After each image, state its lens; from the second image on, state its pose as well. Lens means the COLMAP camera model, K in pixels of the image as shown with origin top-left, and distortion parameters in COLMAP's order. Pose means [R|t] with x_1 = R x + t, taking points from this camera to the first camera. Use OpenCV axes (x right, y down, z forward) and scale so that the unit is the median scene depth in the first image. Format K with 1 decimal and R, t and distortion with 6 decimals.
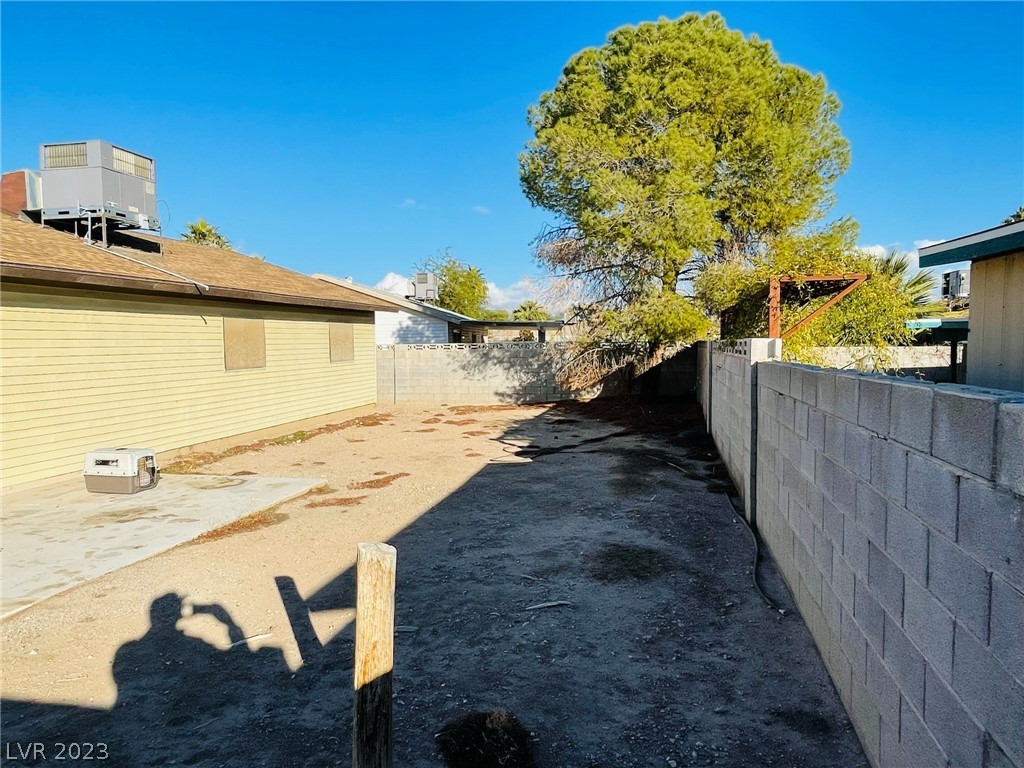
lens RADIAL K [[681.3, 0, 505.7], [0, 681.3, 384.8], [0, 0, 1]] dist [0.028587, -0.045400]
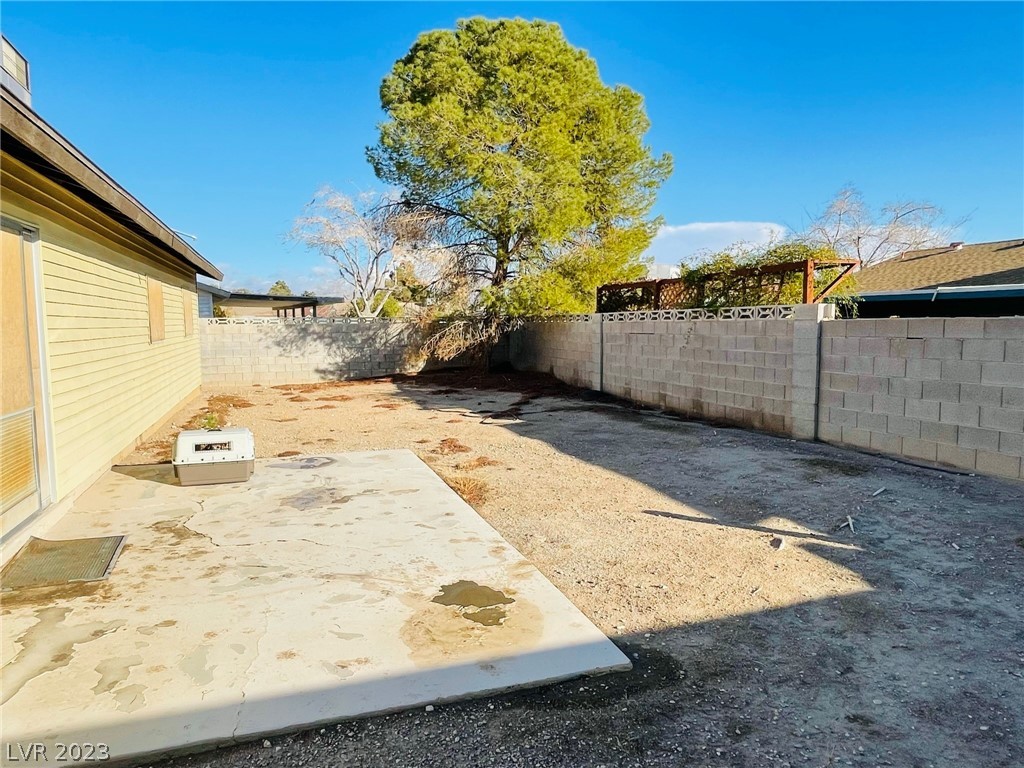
lens RADIAL K [[681.3, 0, 505.7], [0, 681.3, 384.8], [0, 0, 1]] dist [0.028587, -0.045400]
pose [[0.854620, -0.043752, 0.517407, -0.361763], [0.031578, 0.998979, 0.032315, 0.012830], [-0.518293, -0.011278, 0.855129, 0.064253]]
